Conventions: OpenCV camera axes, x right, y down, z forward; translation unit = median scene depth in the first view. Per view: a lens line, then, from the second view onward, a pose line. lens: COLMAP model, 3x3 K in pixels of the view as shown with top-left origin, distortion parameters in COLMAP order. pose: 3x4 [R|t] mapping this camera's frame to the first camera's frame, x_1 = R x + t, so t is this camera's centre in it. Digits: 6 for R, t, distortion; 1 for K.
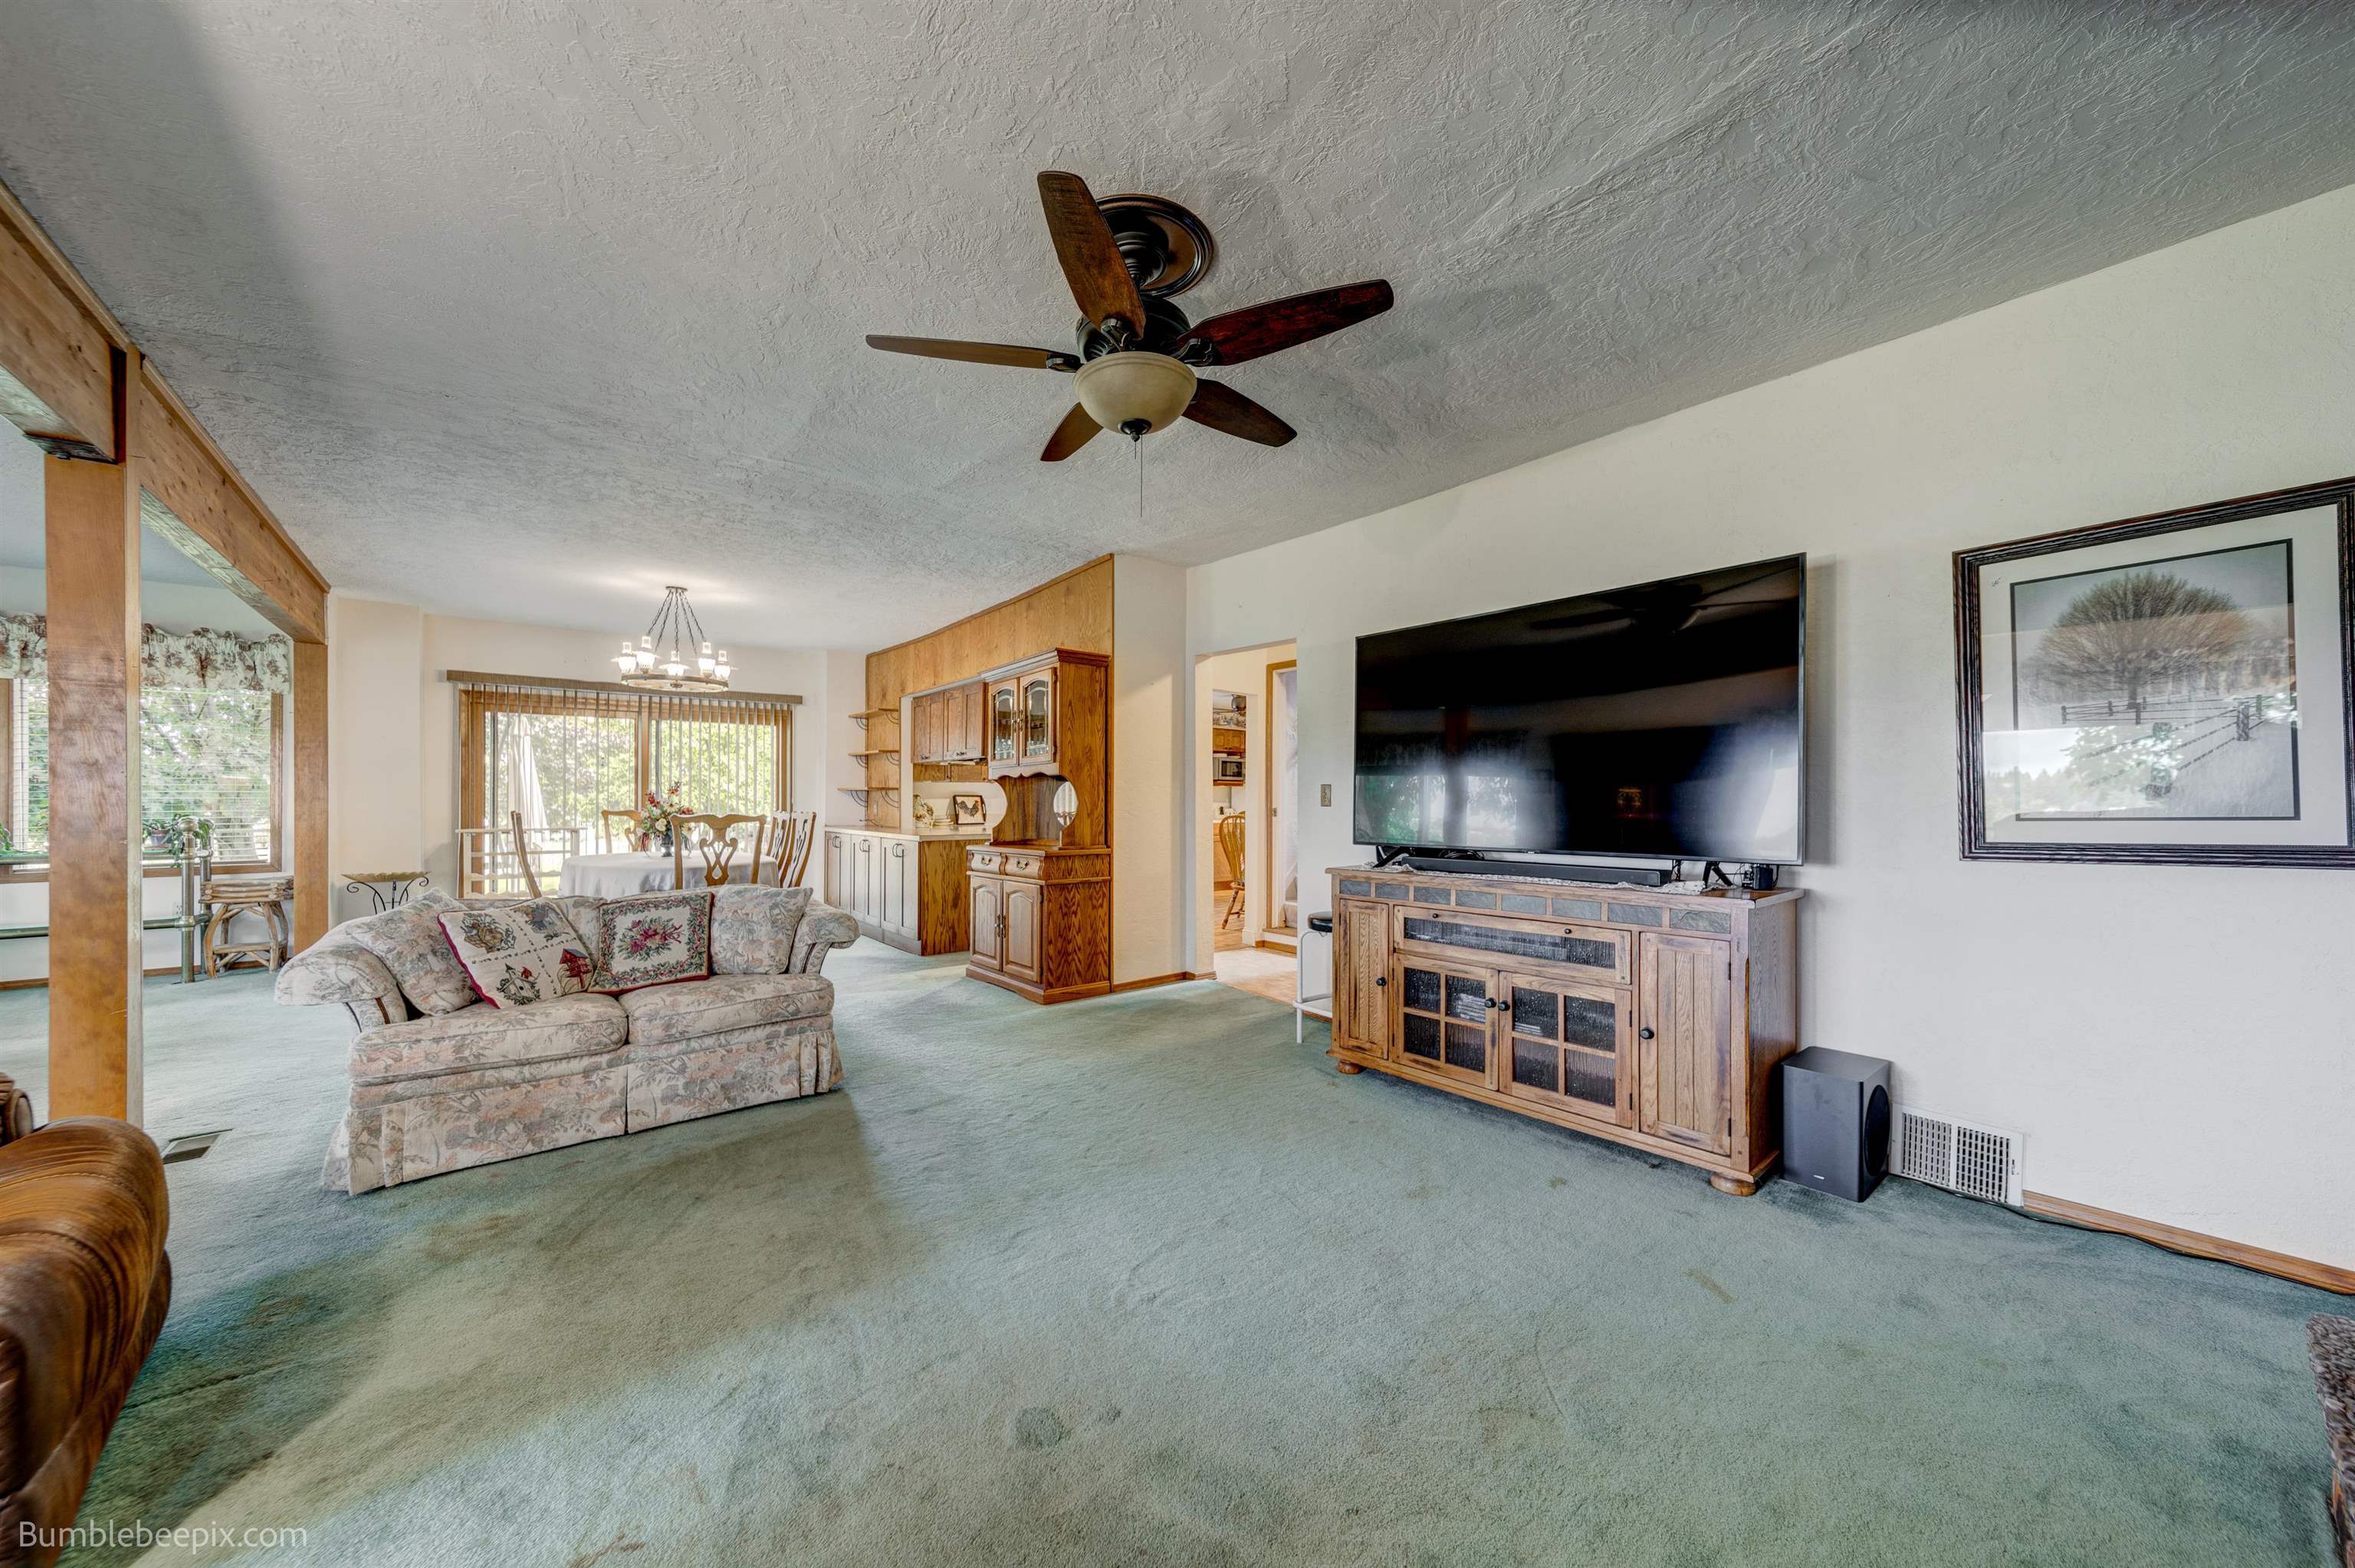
lens RADIAL K [[817.6, 0, 1167.0], [0, 817.6, 798.8], [0, 0, 1]] dist [0.008191, -0.001080]
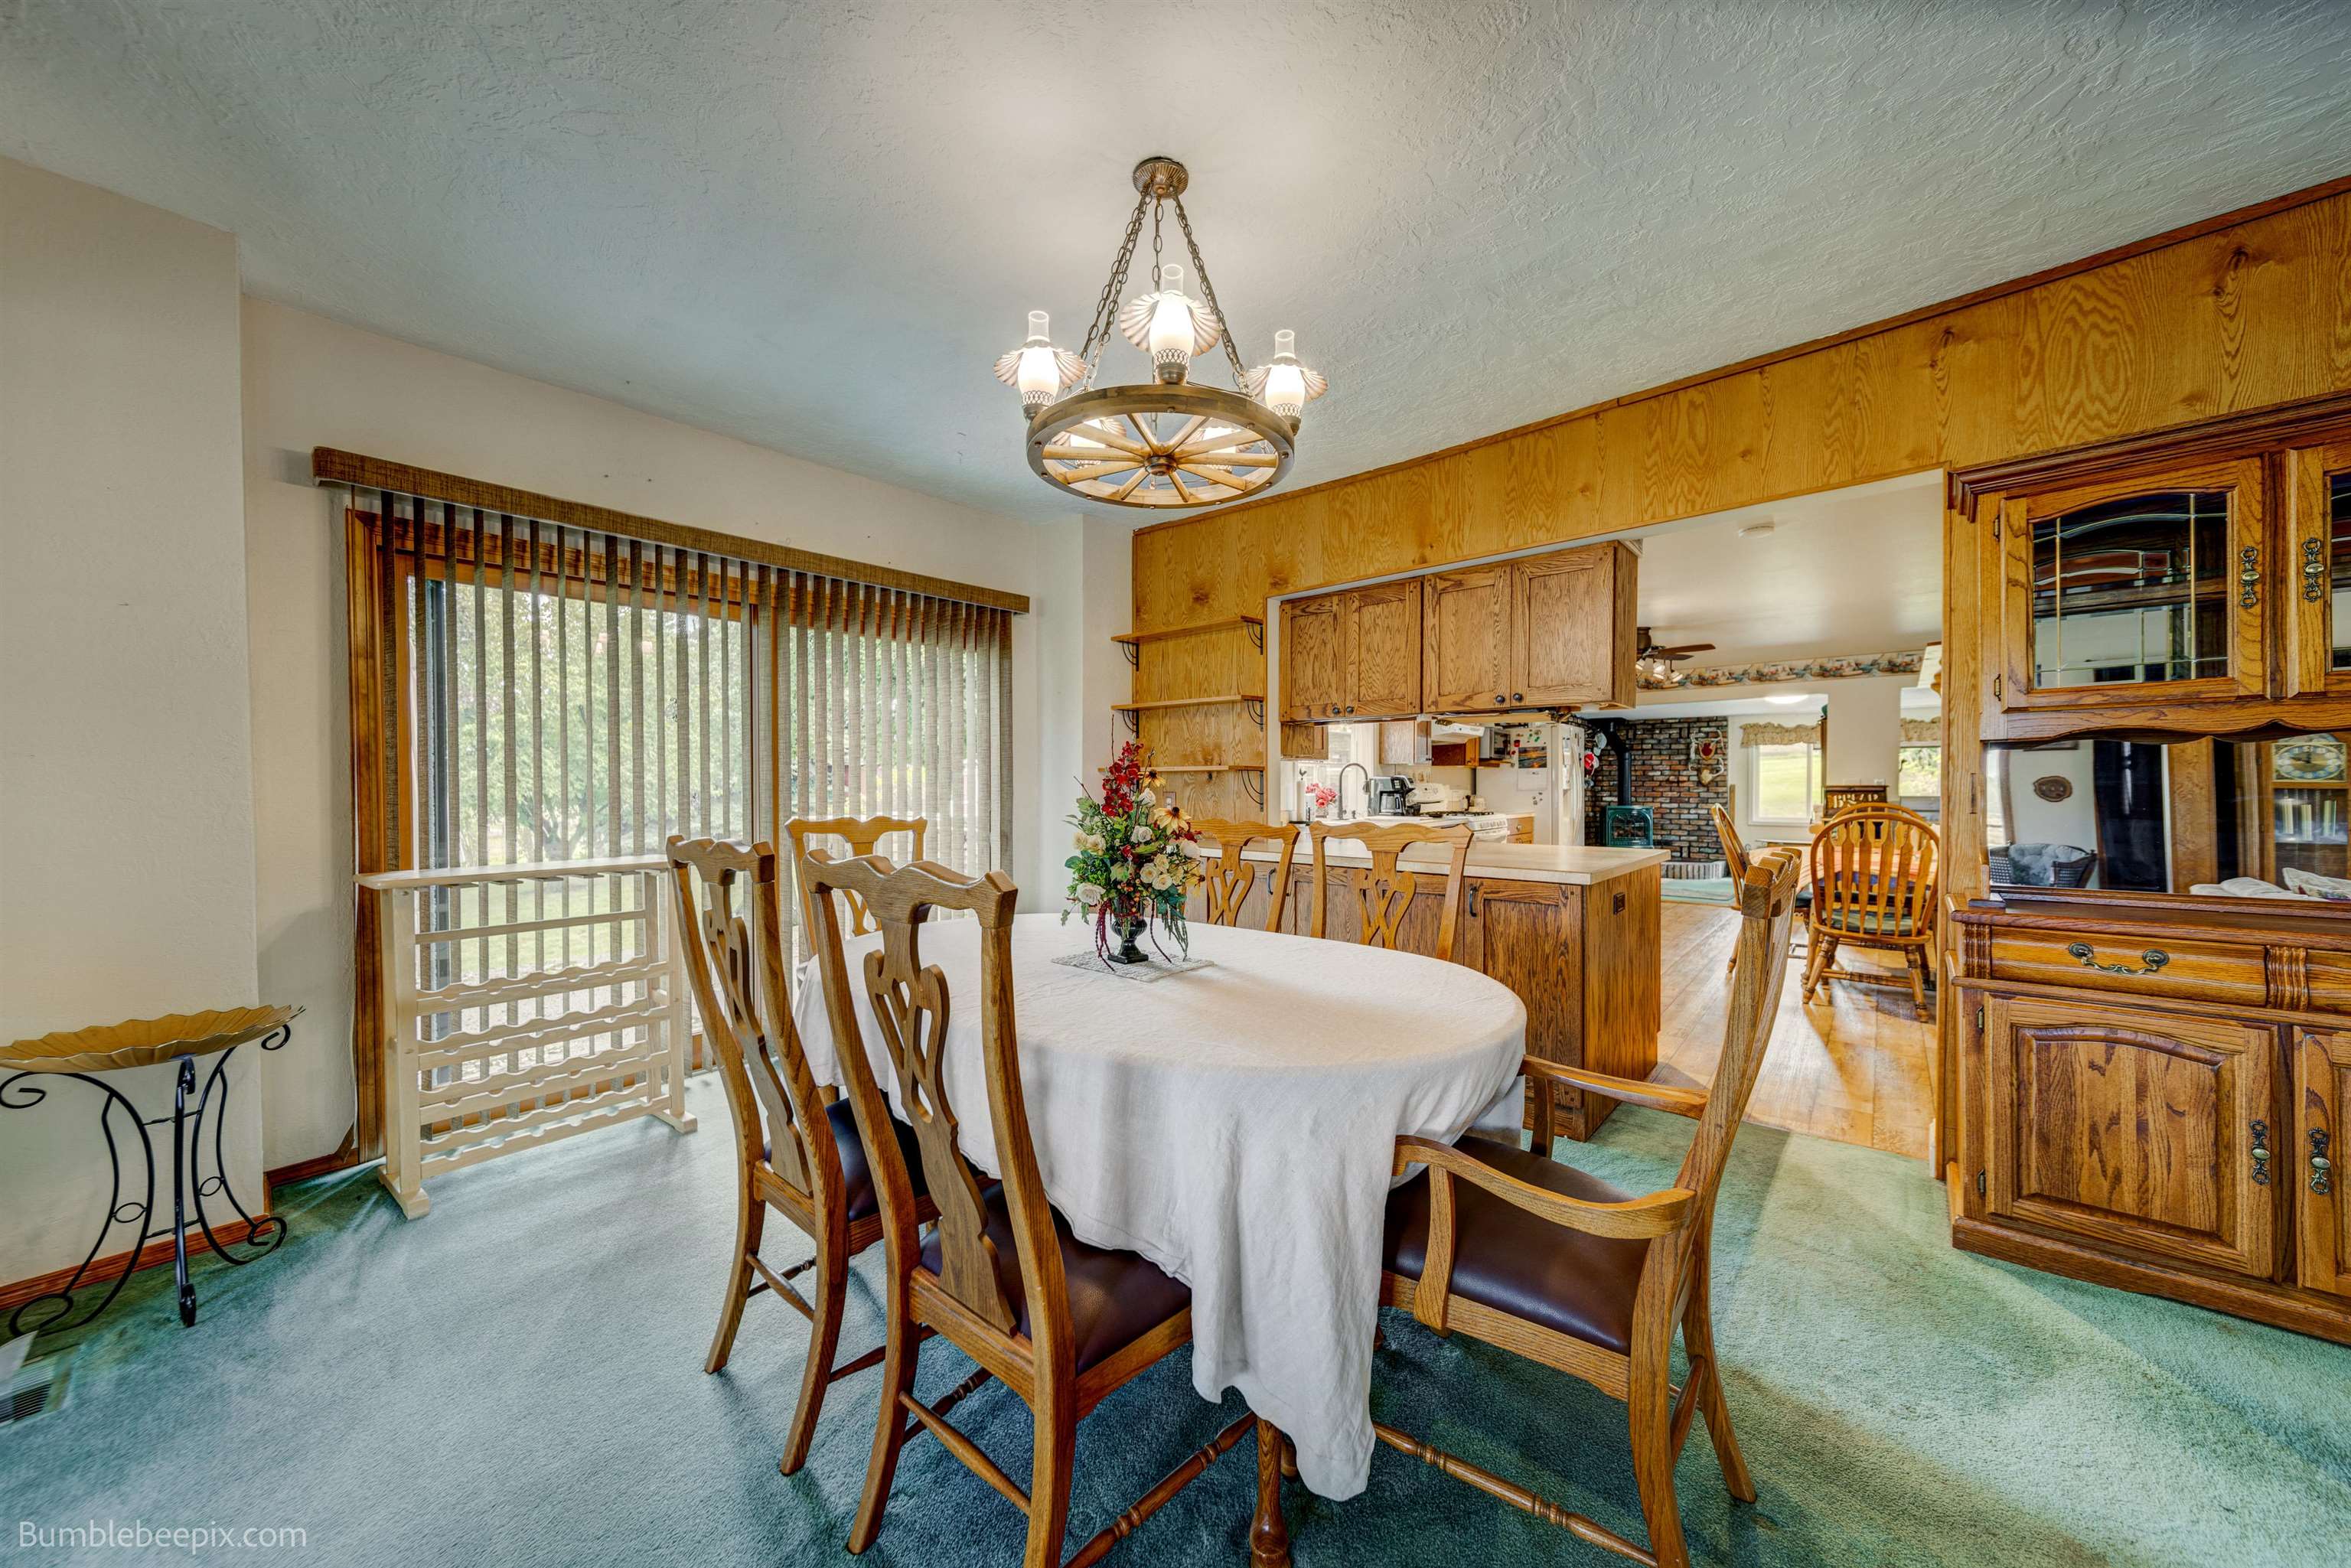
lens RADIAL K [[816.3, 0, 1165.0], [0, 816.3, 798.8], [0, 0, 1]] dist [0.008191, -0.001080]
pose [[0.986237, -0.006260, 0.165219, -0.478481], [0.003491, 0.999849, 0.017047, -0.002221], [-0.165300, -0.016236, 0.986110, 0.484500]]
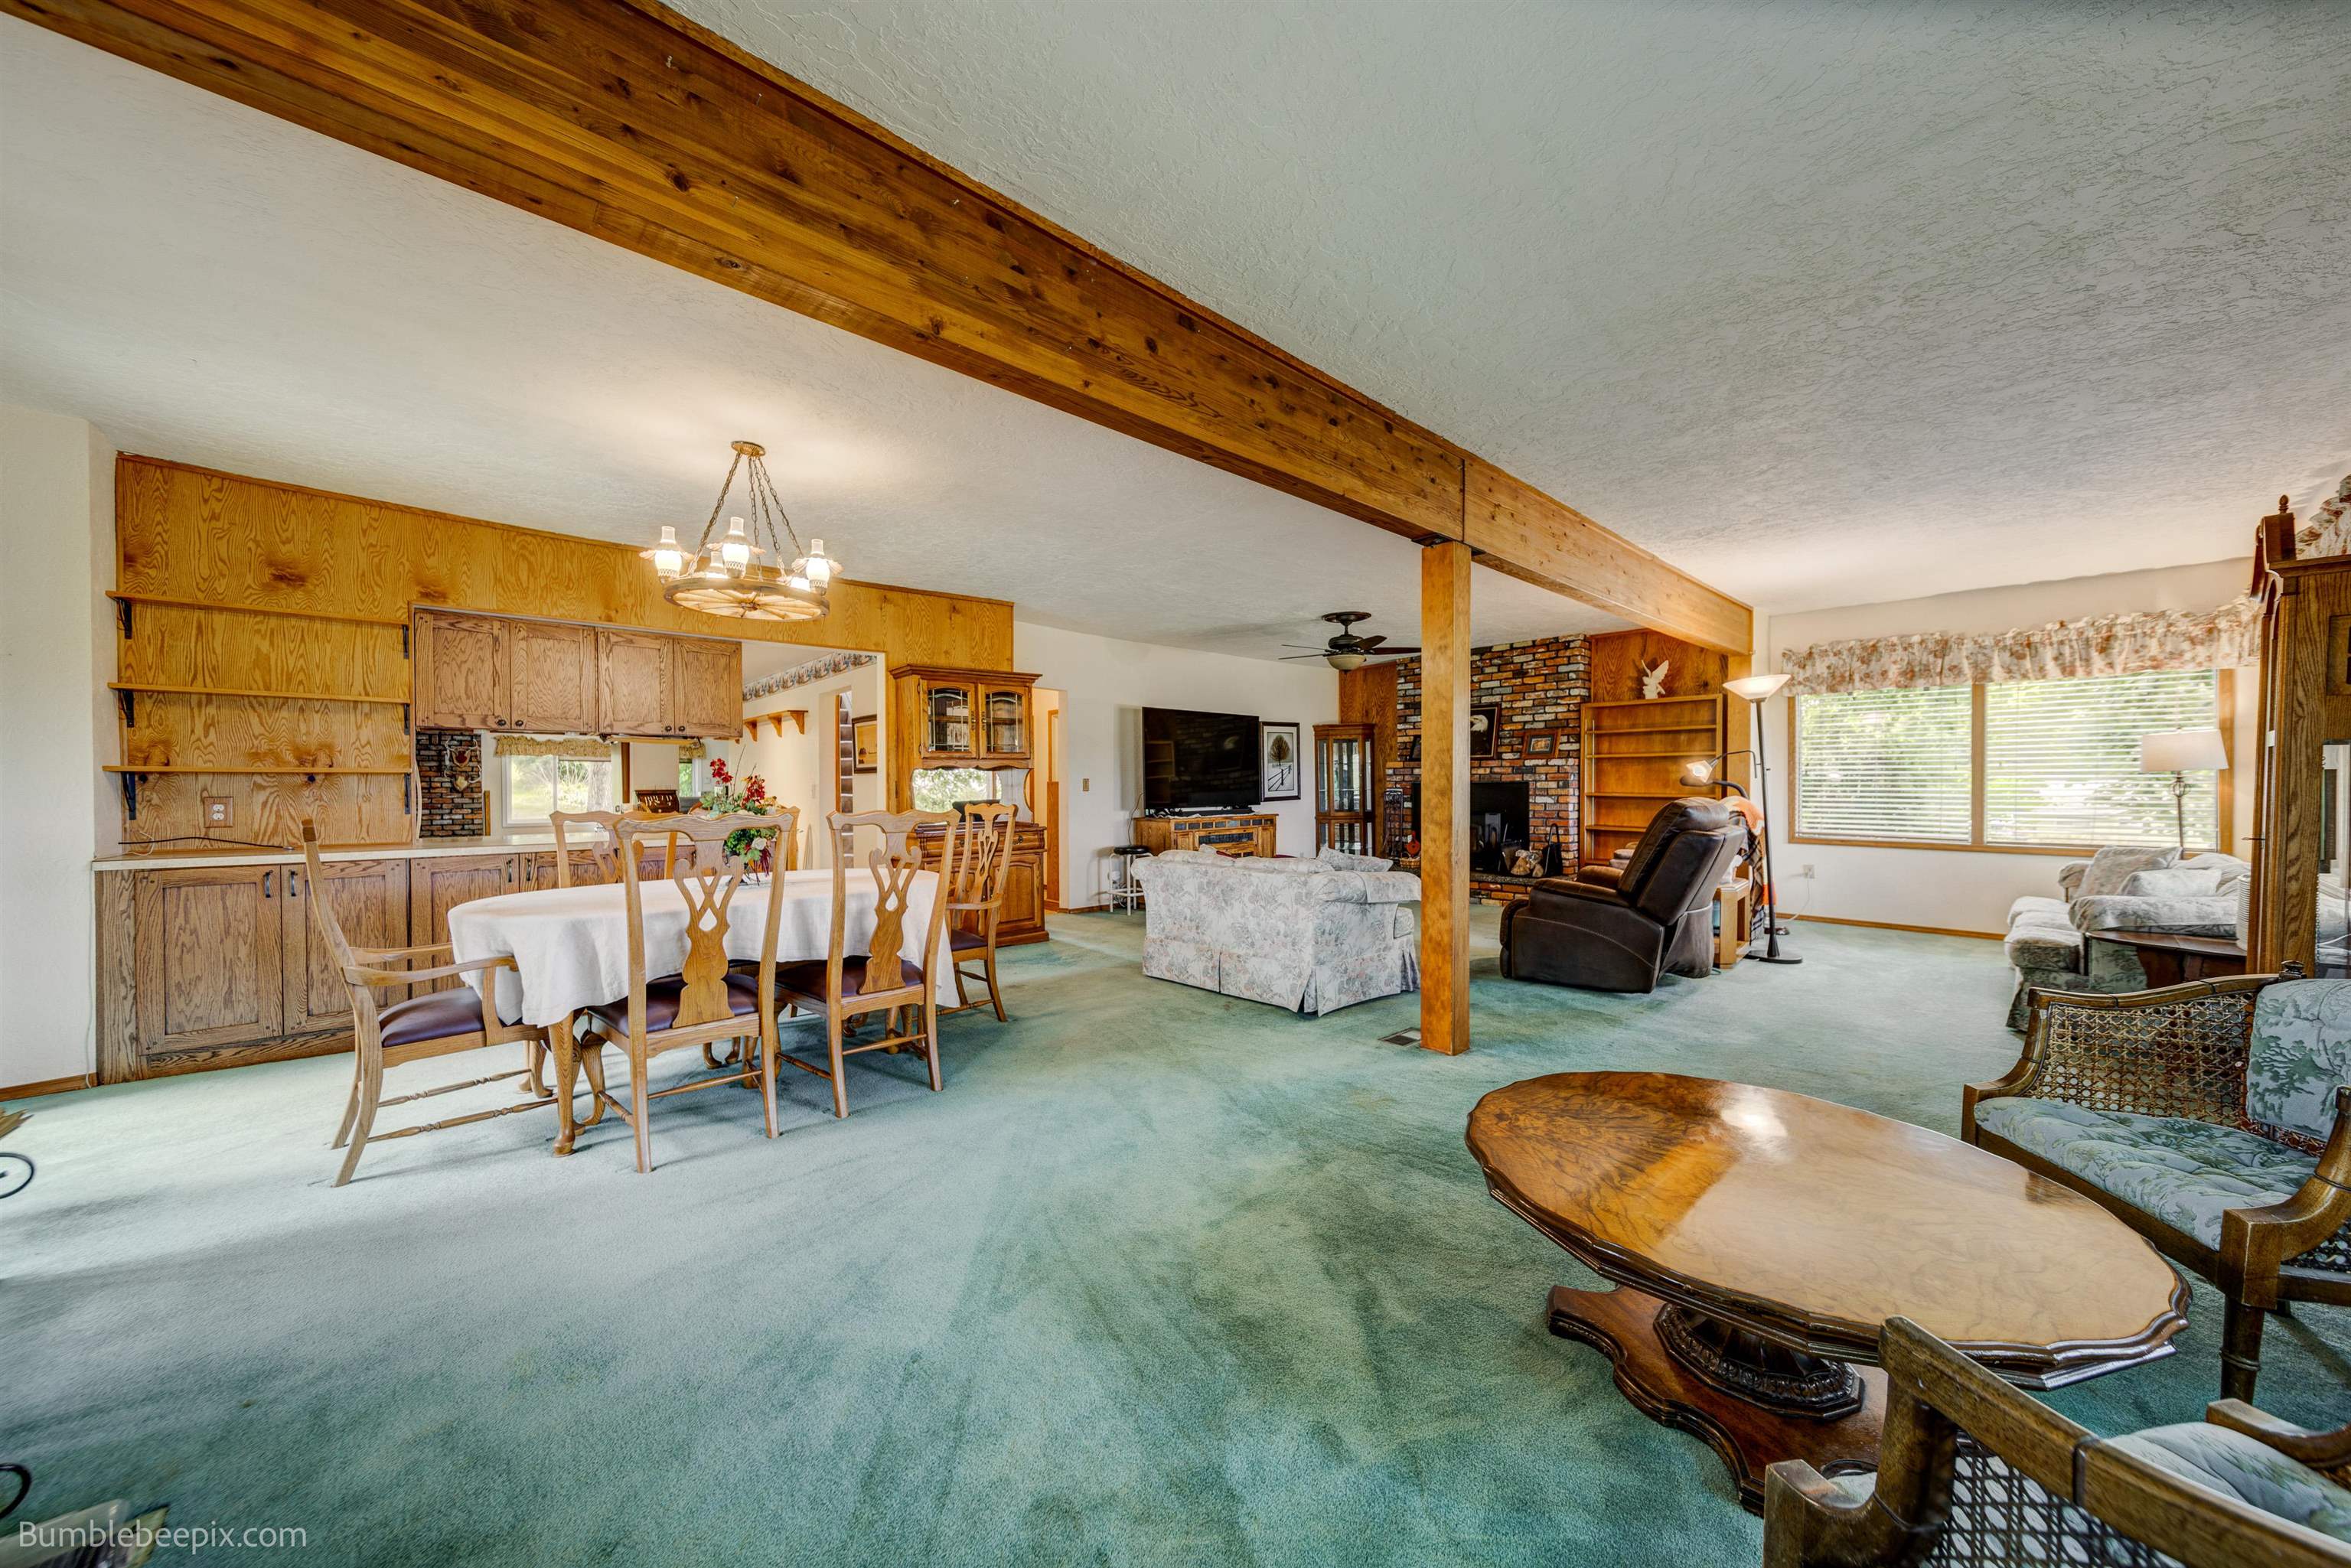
lens RADIAL K [[816.3, 0, 1165.0], [0, 816.3, 798.8], [0, 0, 1]] dist [0.008191, -0.001080]
pose [[-0.041678, -0.016895, 0.998988, -0.924372], [0.007990, 0.999819, 0.017243, 0.000151], [-0.999099, 0.008700, -0.041536, 0.526797]]
